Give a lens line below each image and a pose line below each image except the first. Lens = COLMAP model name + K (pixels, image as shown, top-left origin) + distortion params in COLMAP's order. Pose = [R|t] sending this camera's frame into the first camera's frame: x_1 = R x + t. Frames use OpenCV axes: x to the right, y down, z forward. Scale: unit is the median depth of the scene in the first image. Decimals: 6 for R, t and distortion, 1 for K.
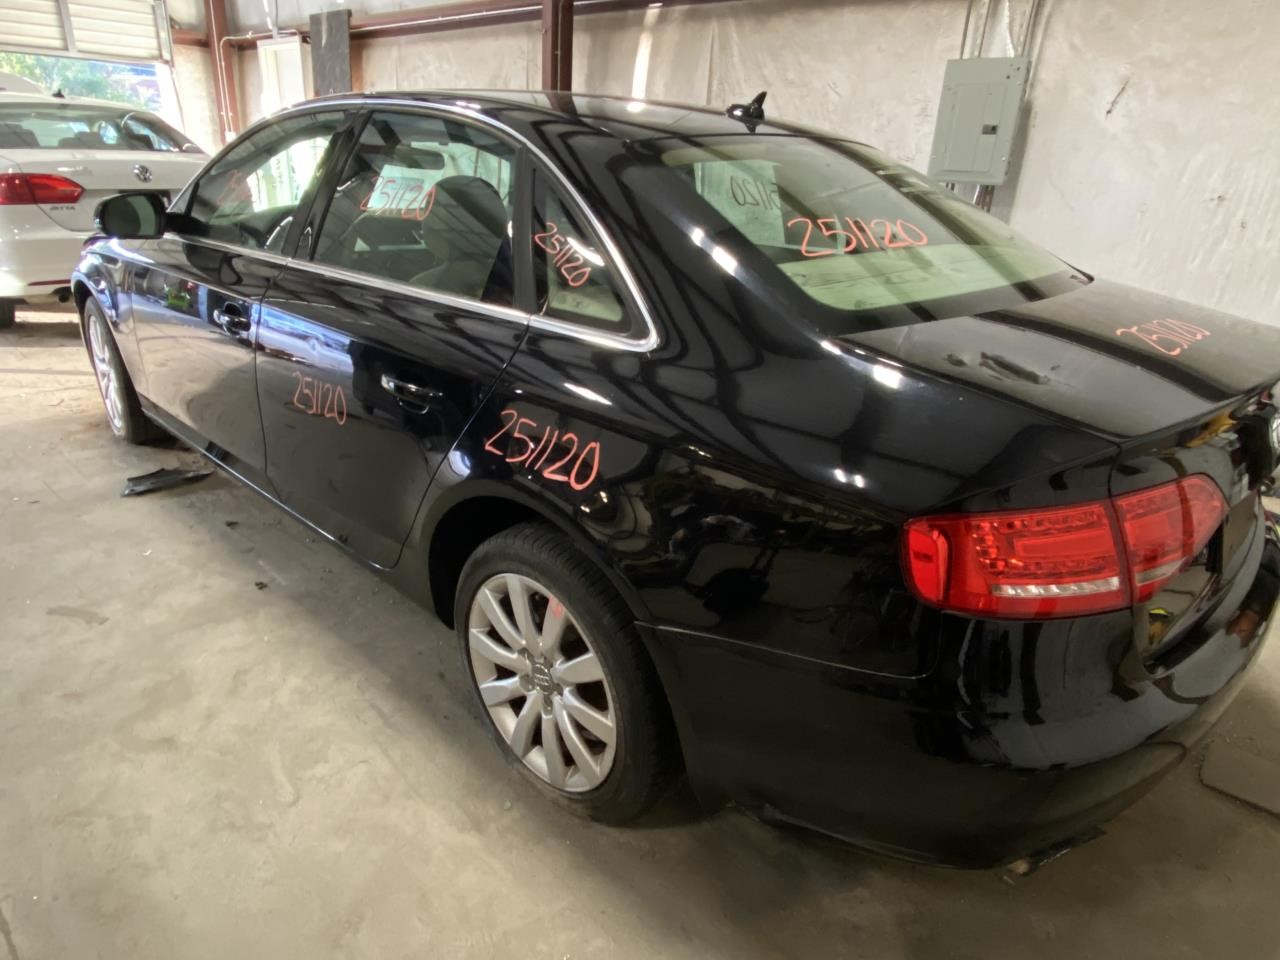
lens RADIAL K [[778.4, 0, 640.0], [0, 778.4, 480.0], [0, 0, 1]] dist [0.000951, -0.001073]
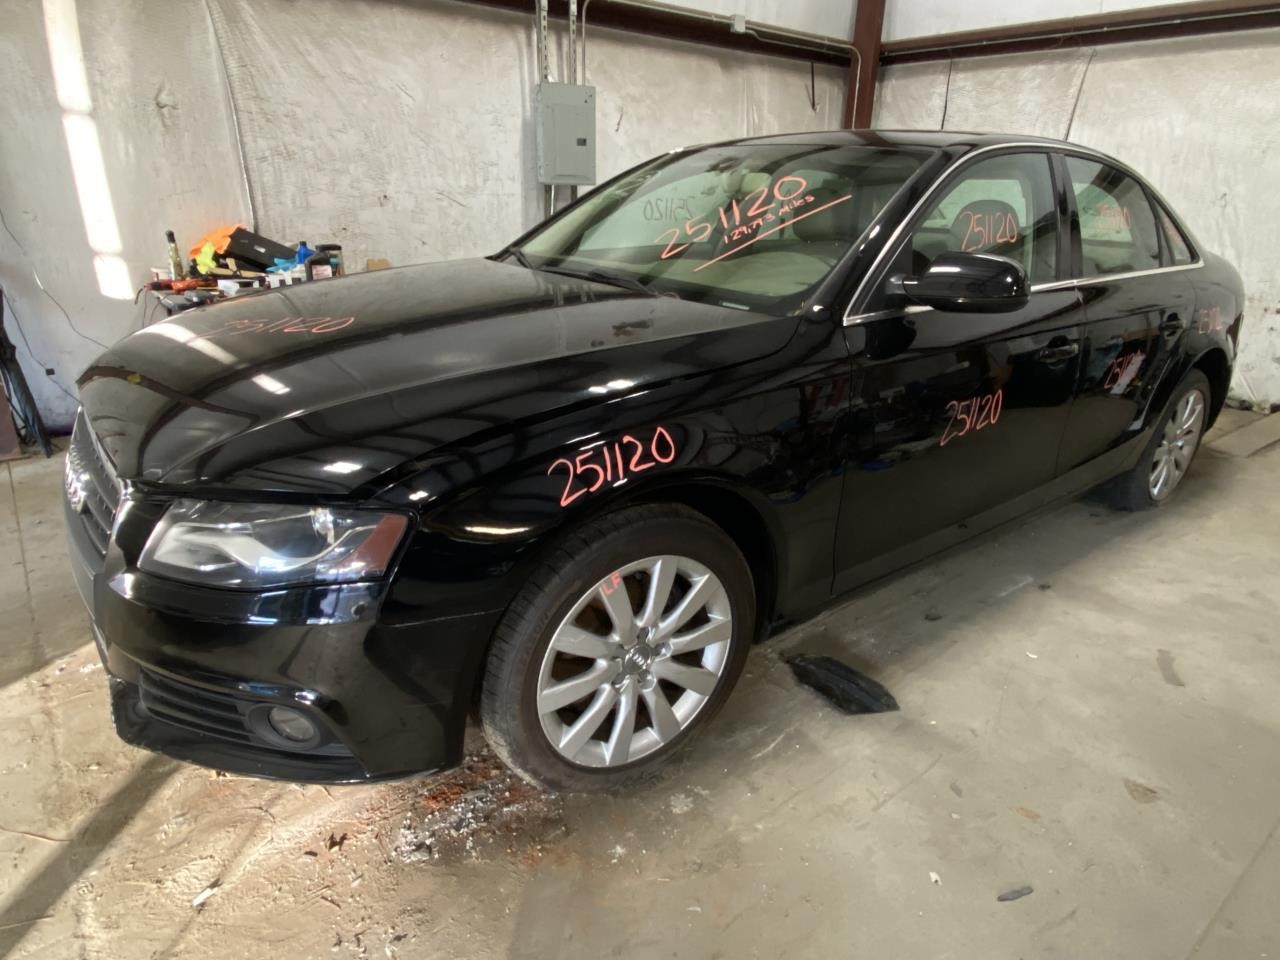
lens RADIAL K [[793.7, 0, 640.0], [0, 793.7, 480.0], [0, 0, 1]] dist [0.030858, -0.038952]
pose [[0.147592, -0.380269, 0.913023, -0.990853], [0.370773, 0.877086, 0.305365, -0.347470], [-0.916921, 0.293455, 0.270445, 0.769250]]
